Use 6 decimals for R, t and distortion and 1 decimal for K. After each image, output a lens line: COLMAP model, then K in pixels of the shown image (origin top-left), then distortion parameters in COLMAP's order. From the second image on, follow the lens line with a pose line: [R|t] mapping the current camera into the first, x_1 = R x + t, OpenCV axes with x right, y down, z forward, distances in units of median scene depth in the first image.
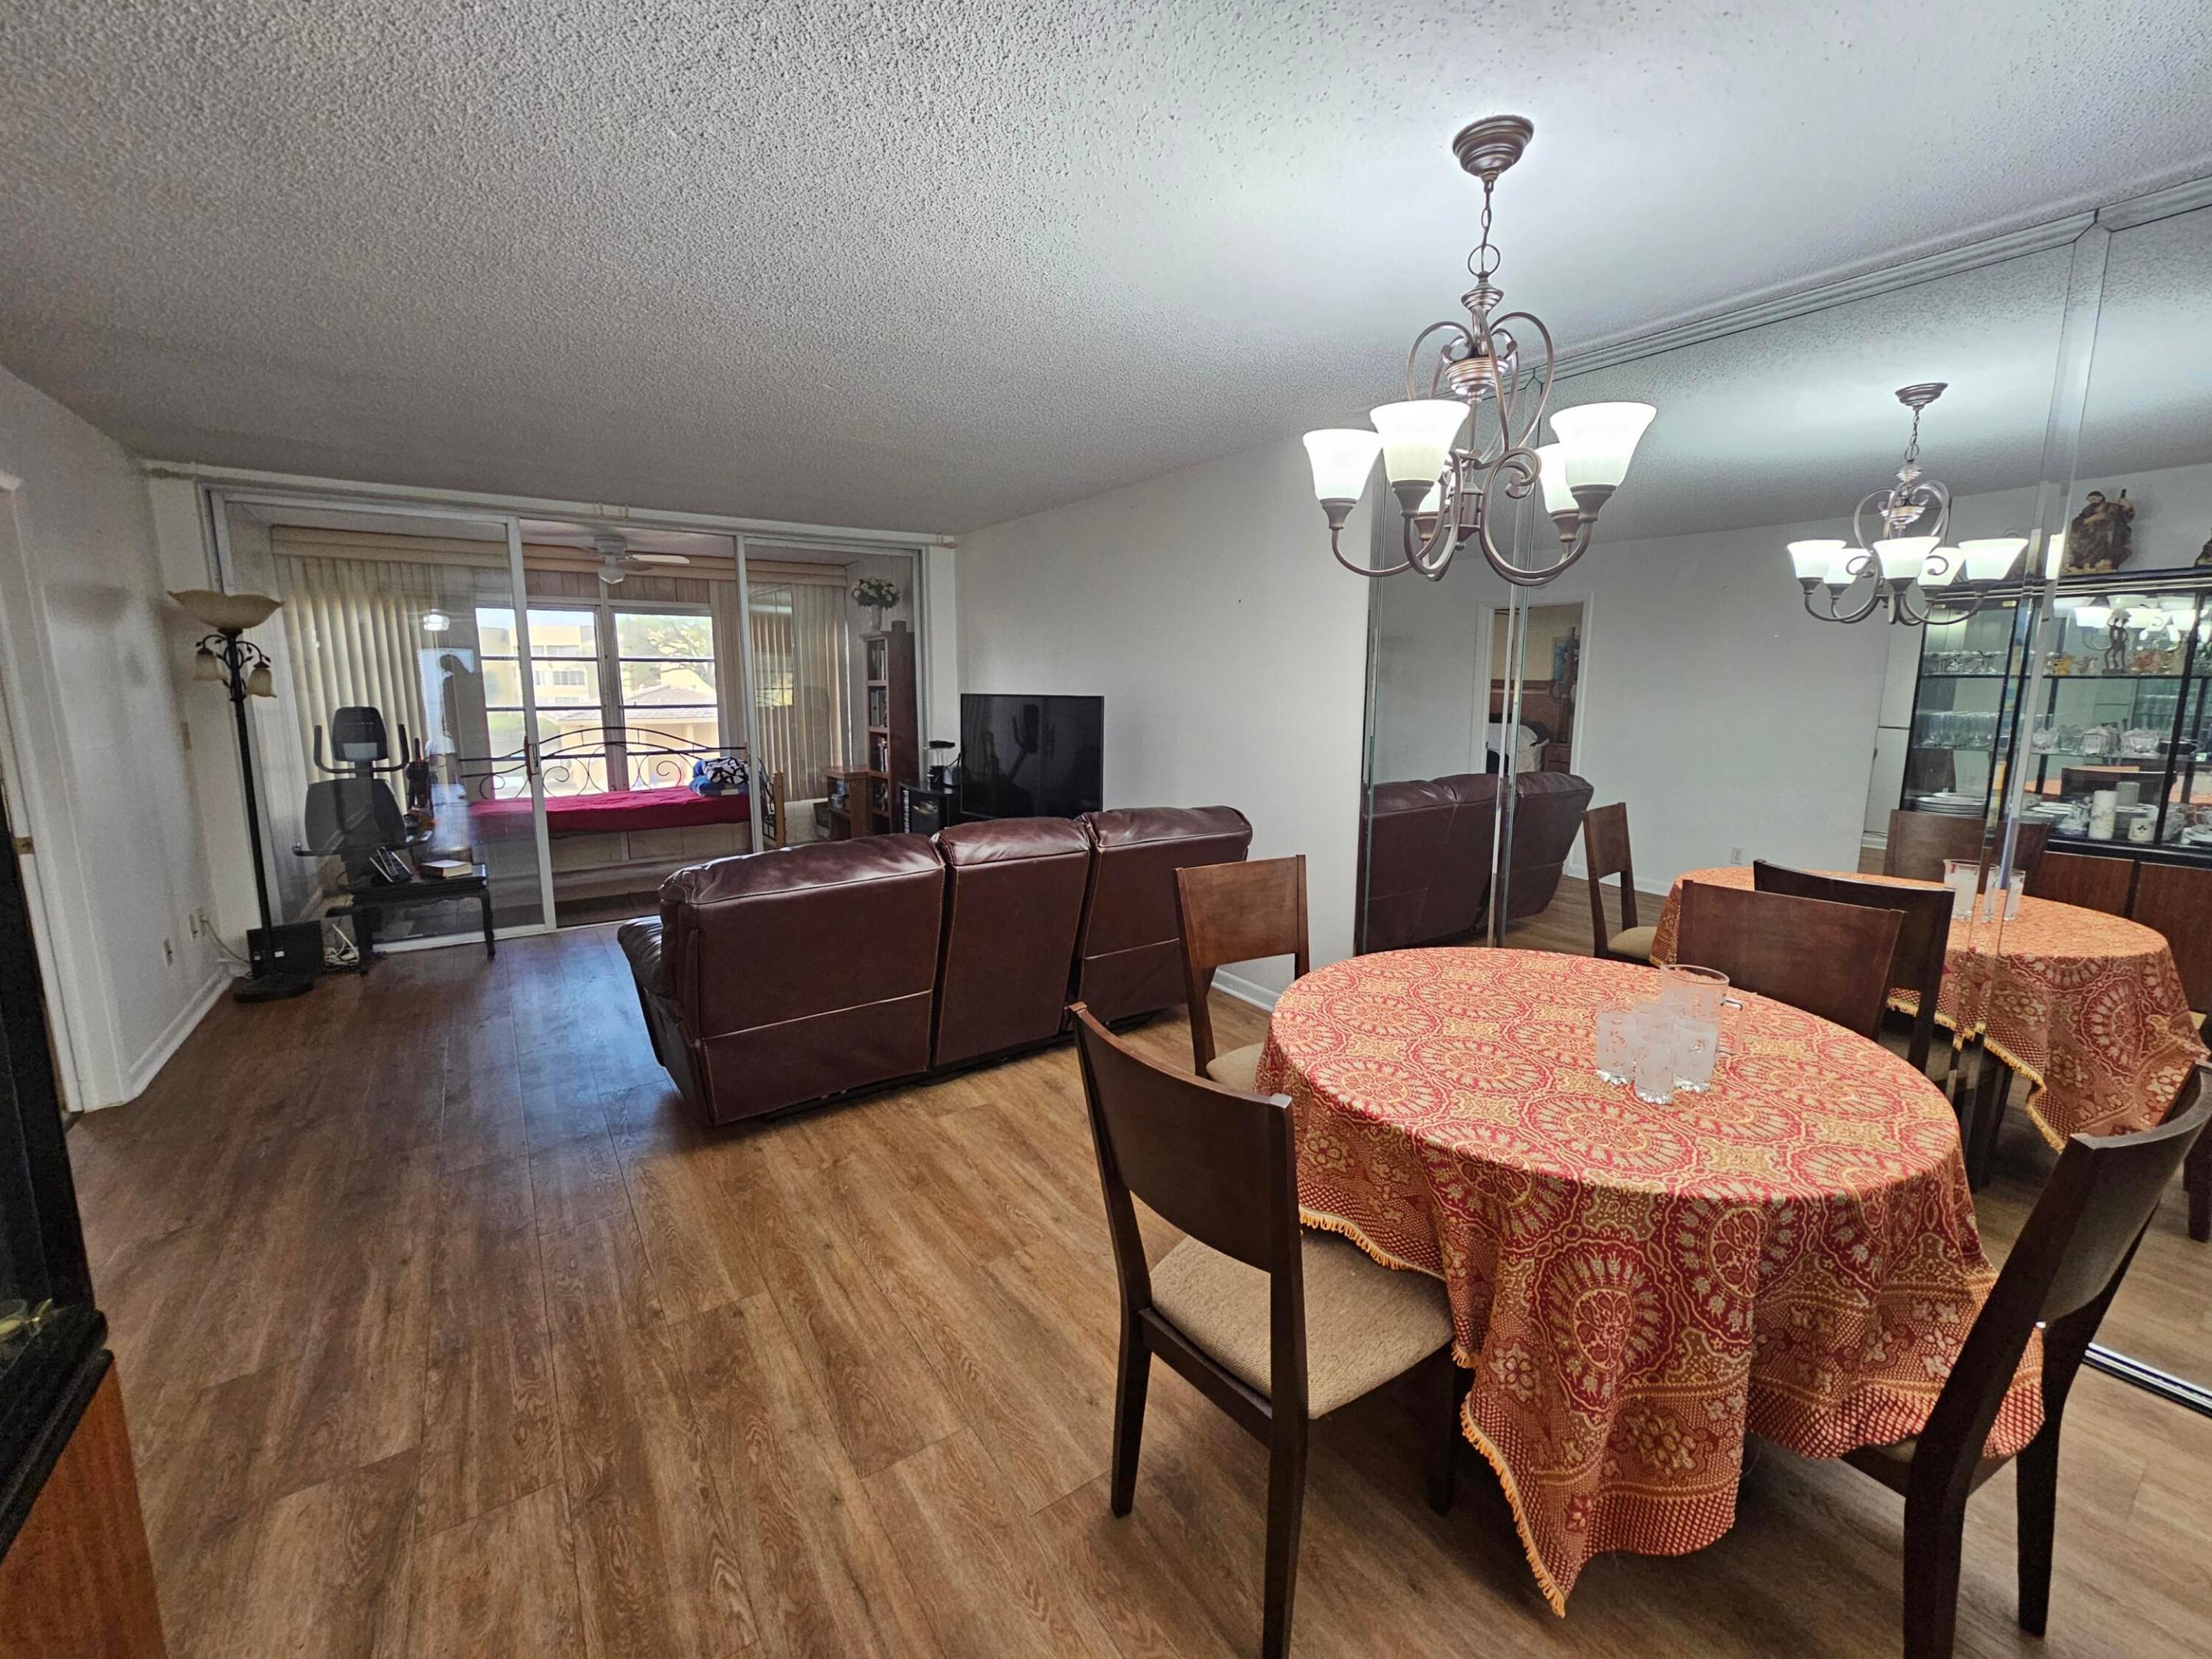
lens RADIAL K [[882.5, 0, 1114.9], [0, 882.5, 822.9], [0, 0, 1]] dist [-0.000599, 0.000843]
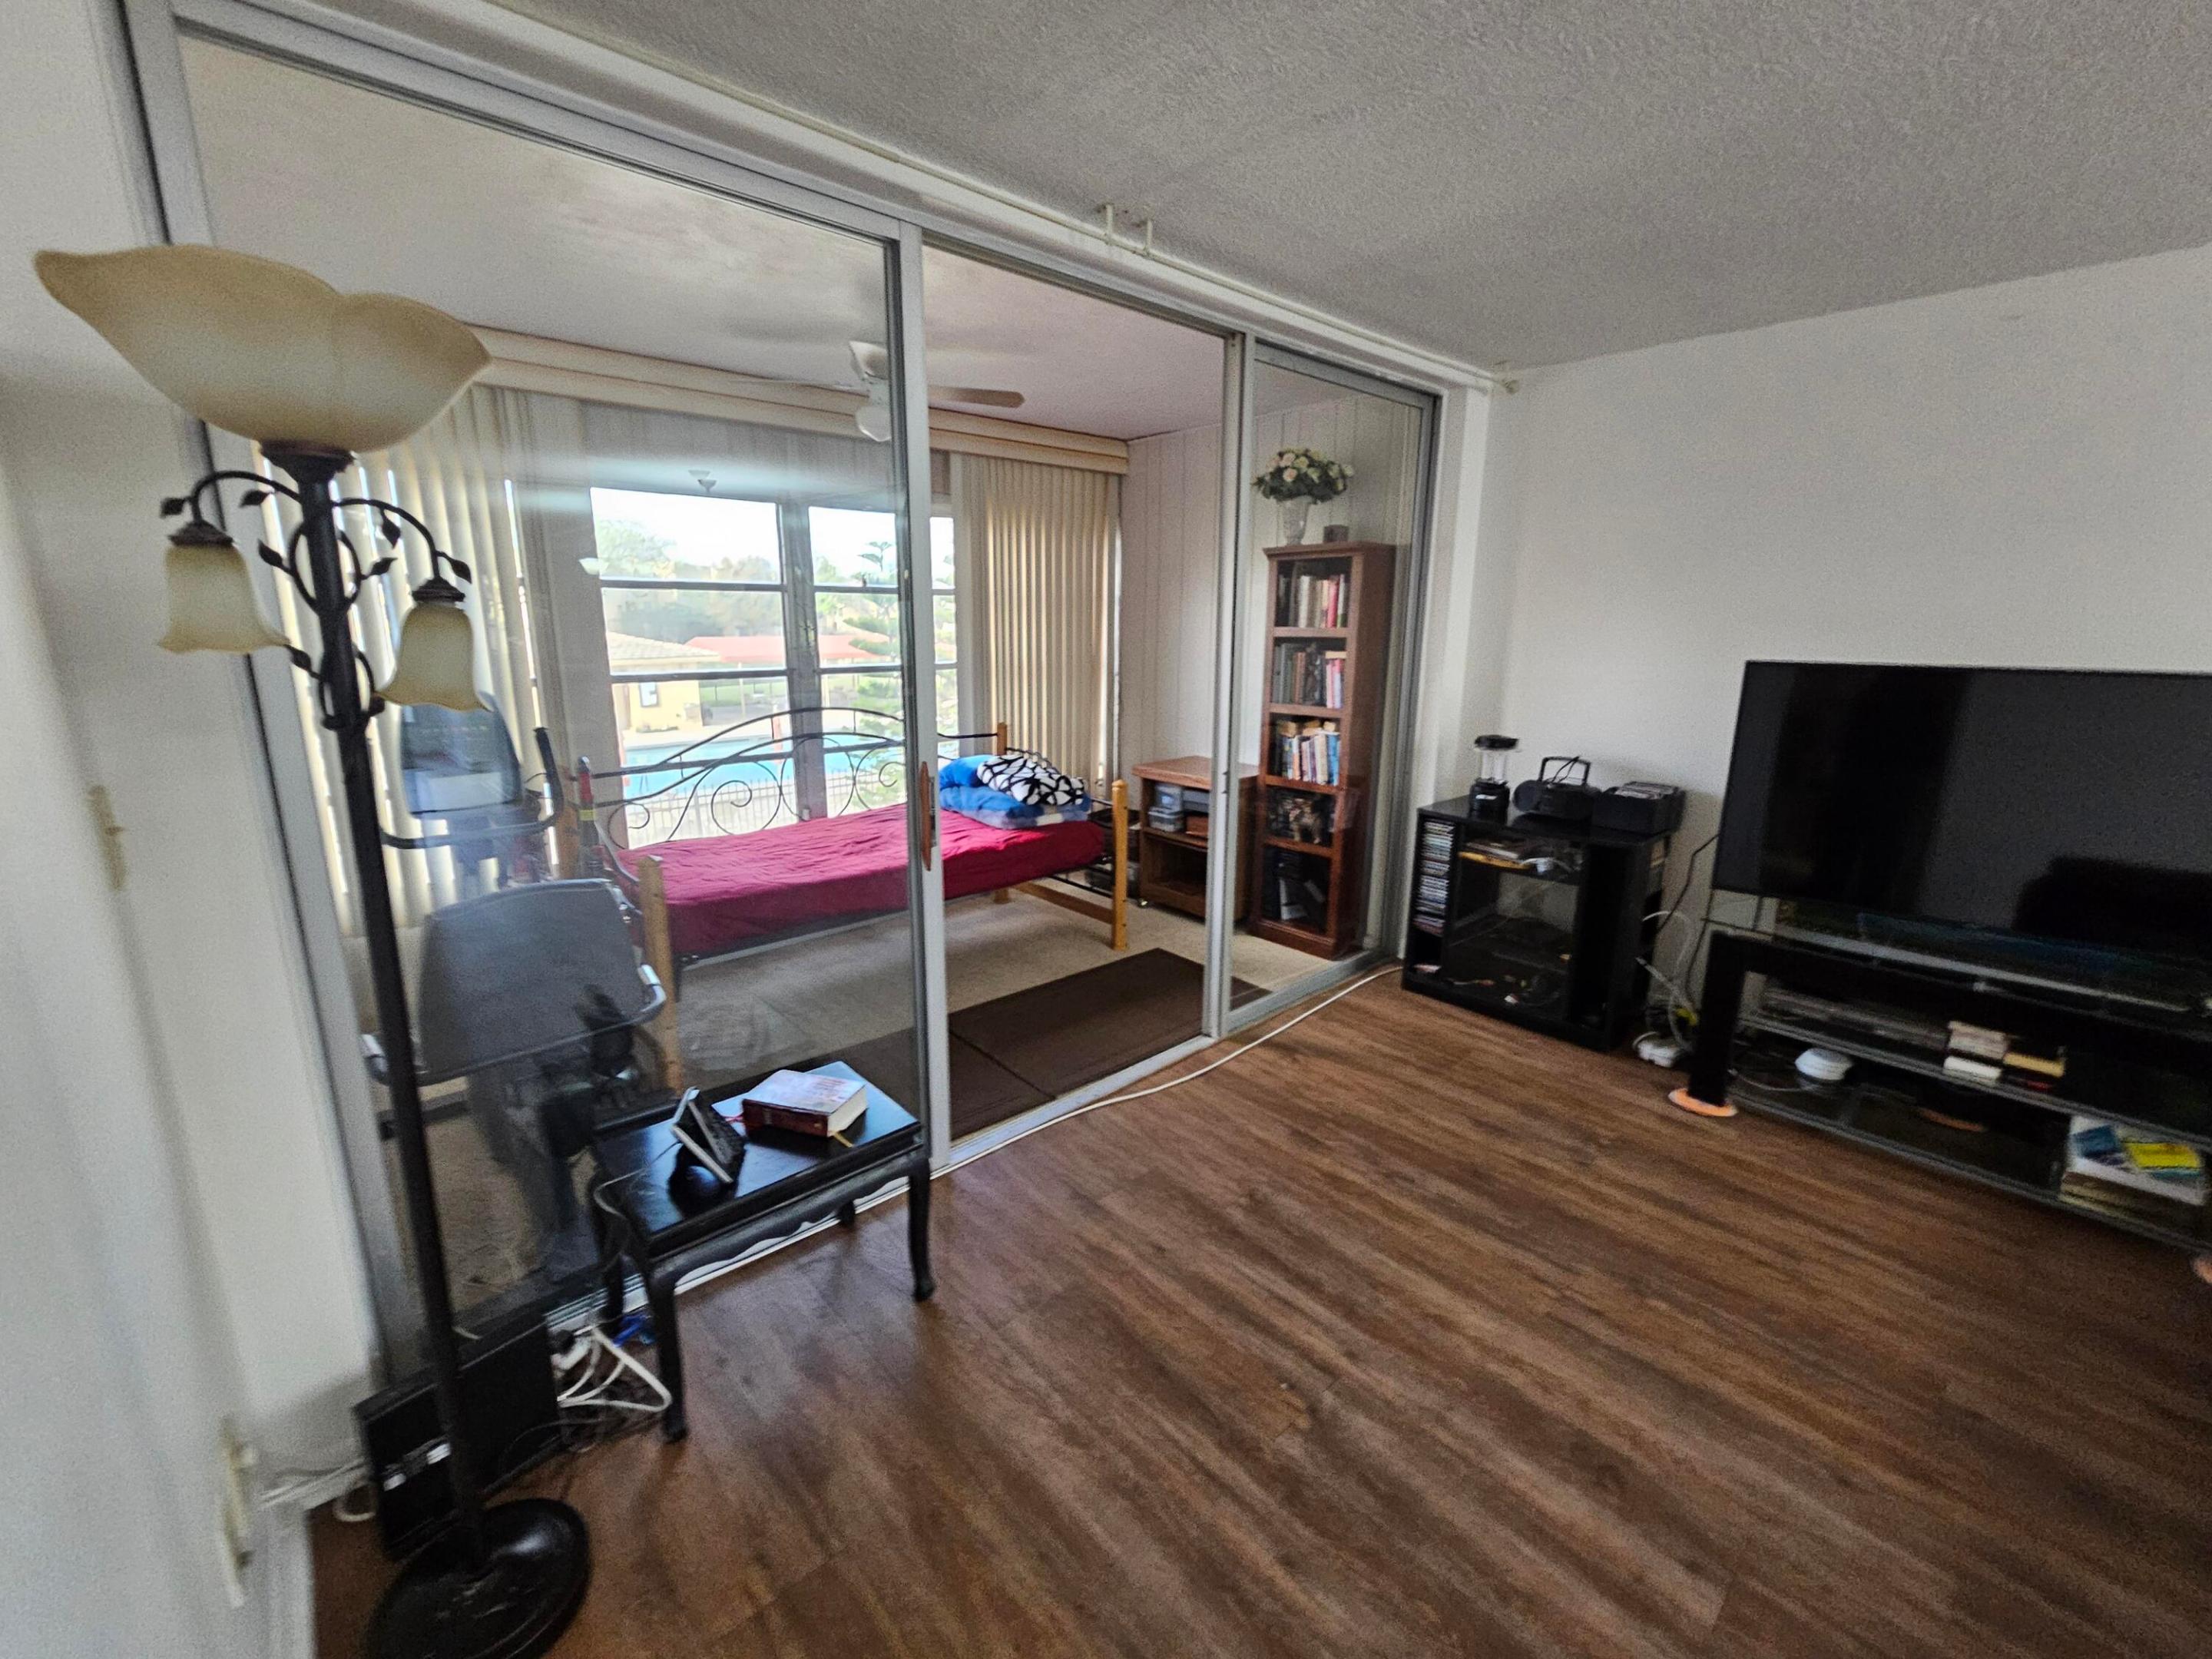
lens RADIAL K [[882.5, 0, 1114.9], [0, 882.5, 822.9], [0, 0, 1]] dist [-0.000599, 0.000843]
pose [[0.988397, -0.029996, 0.148903, -1.022835], [0.019686, 0.997336, 0.070237, -0.154925], [-0.150613, -0.066490, 0.986354, 0.882754]]
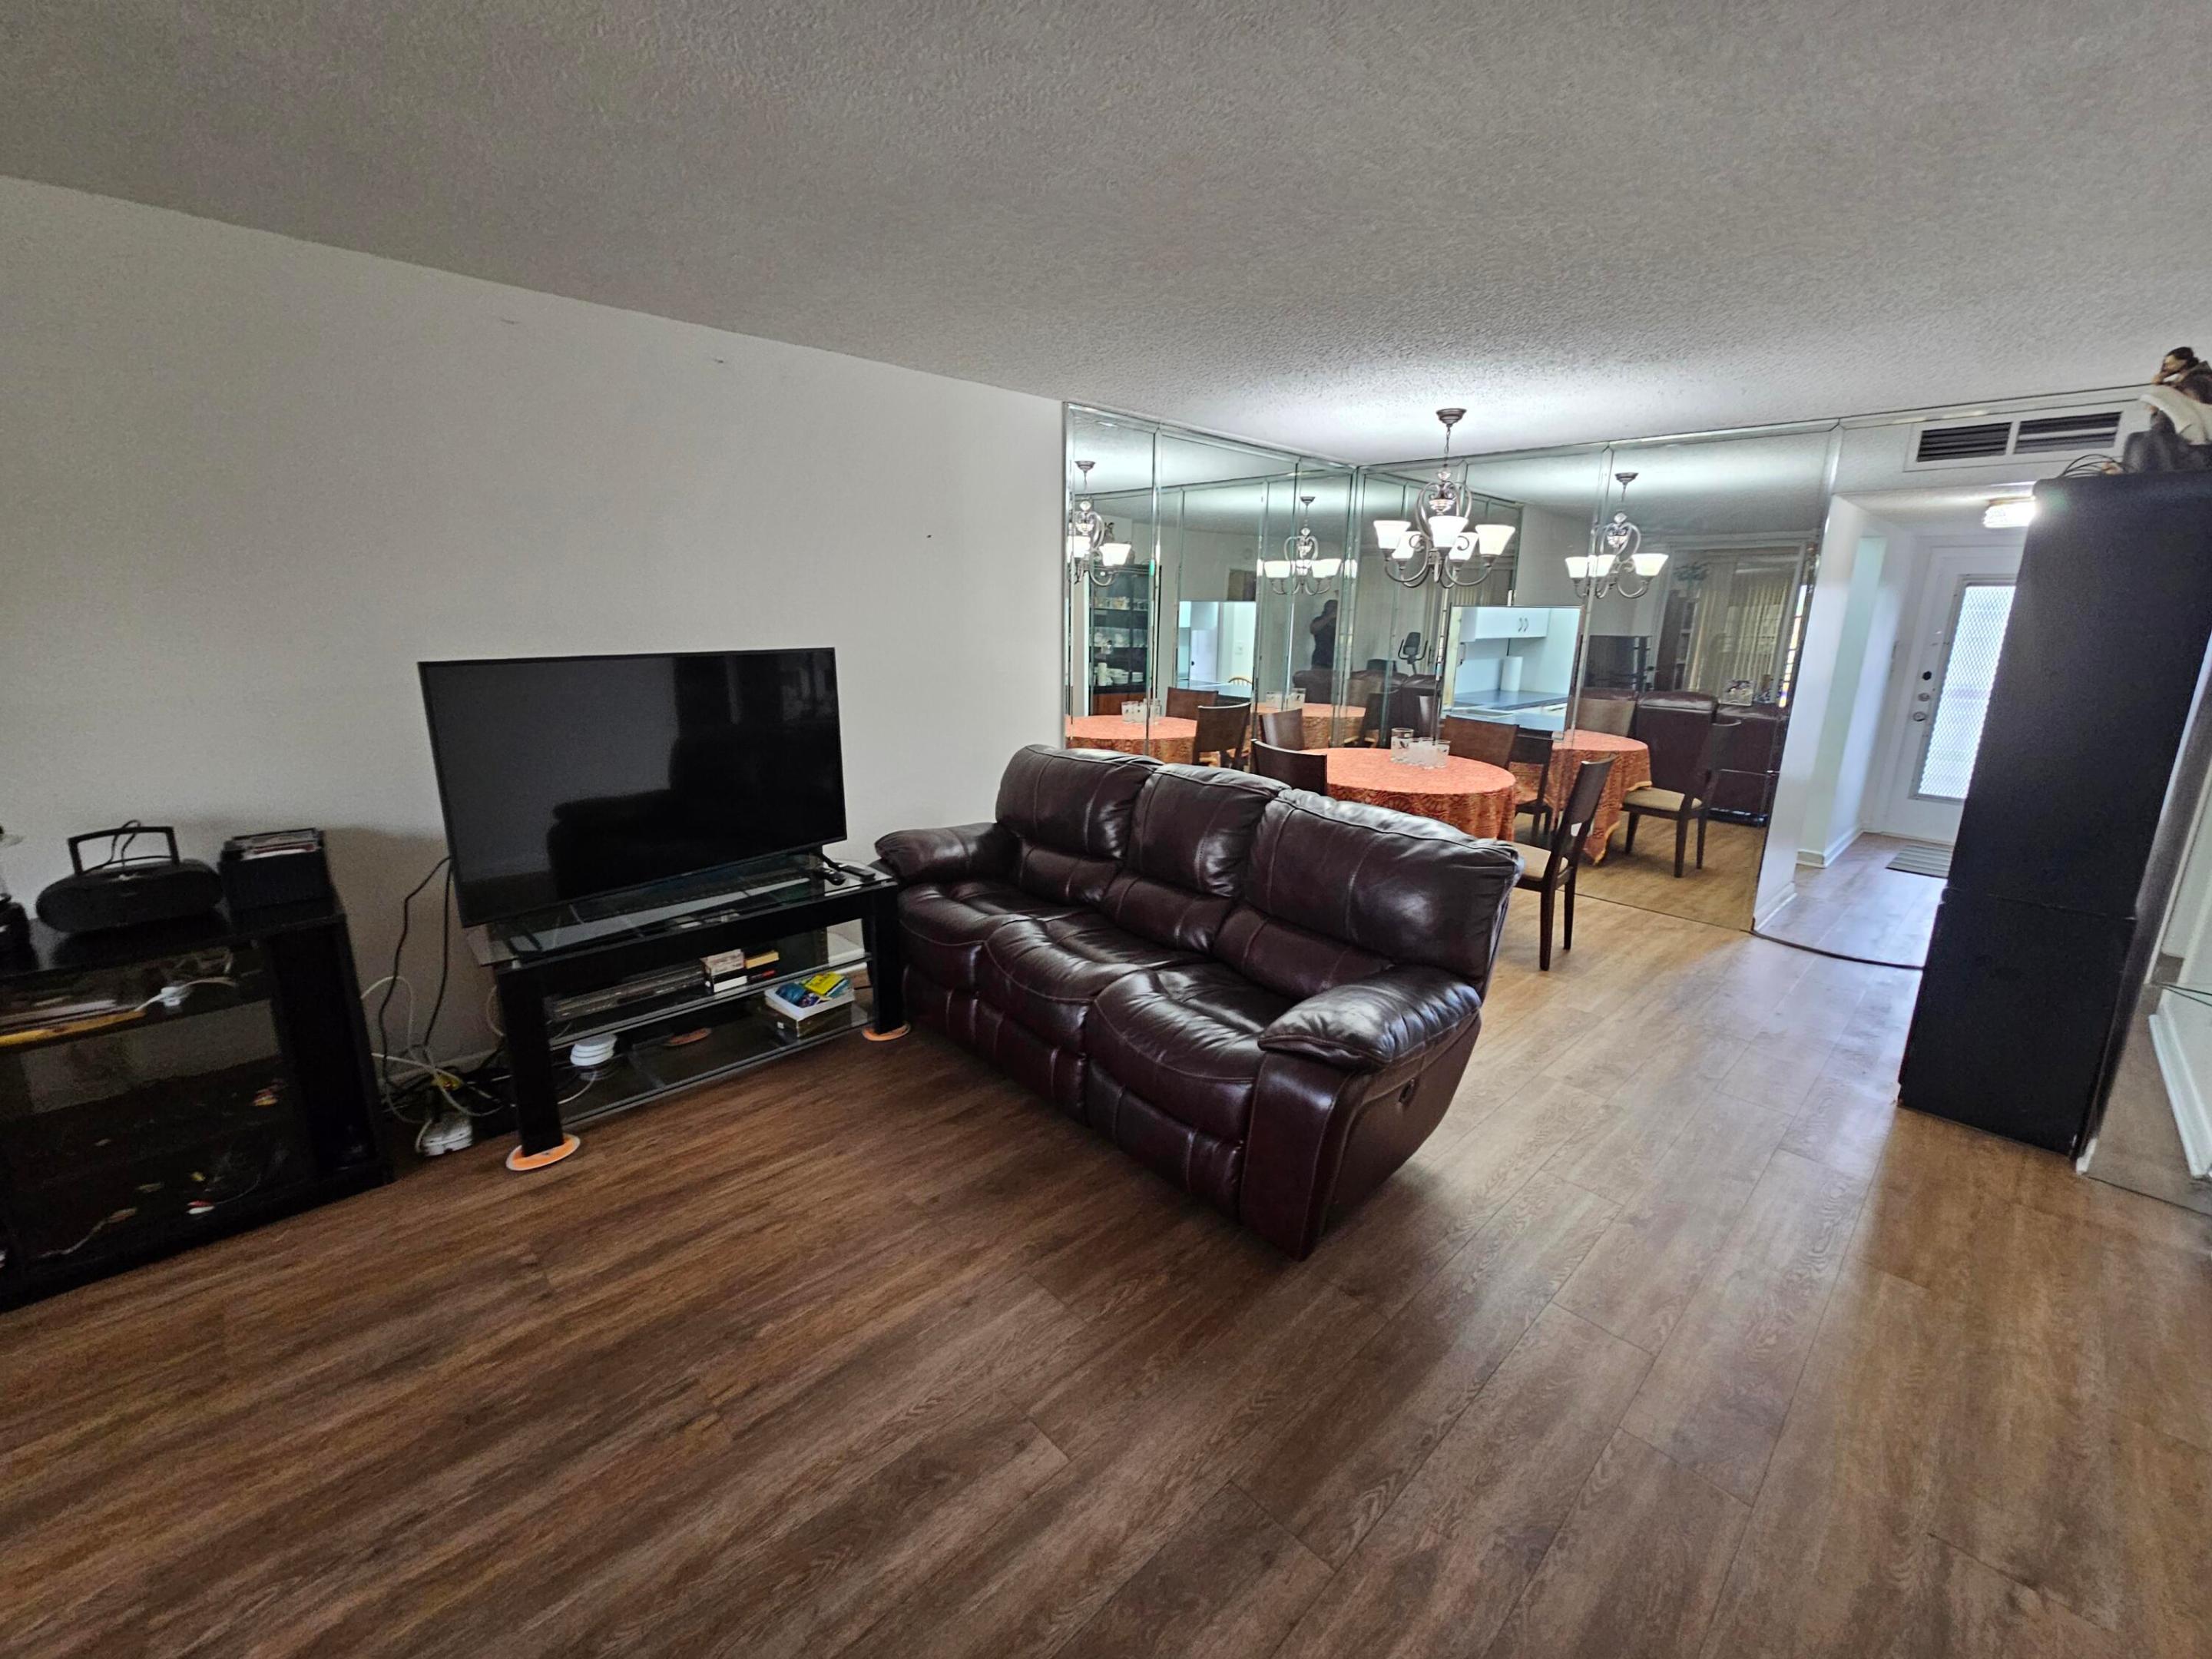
lens RADIAL K [[904.9, 0, 1106.0], [0, 904.9, 829.5], [0, 0, 1]] dist [-0.000998, 0.000213]
pose [[-0.163748, -0.244458, 0.955734, -1.121761], [0.143090, 0.952679, 0.268192, -0.235939], [-0.976070, 0.180672, -0.121020, 1.251772]]
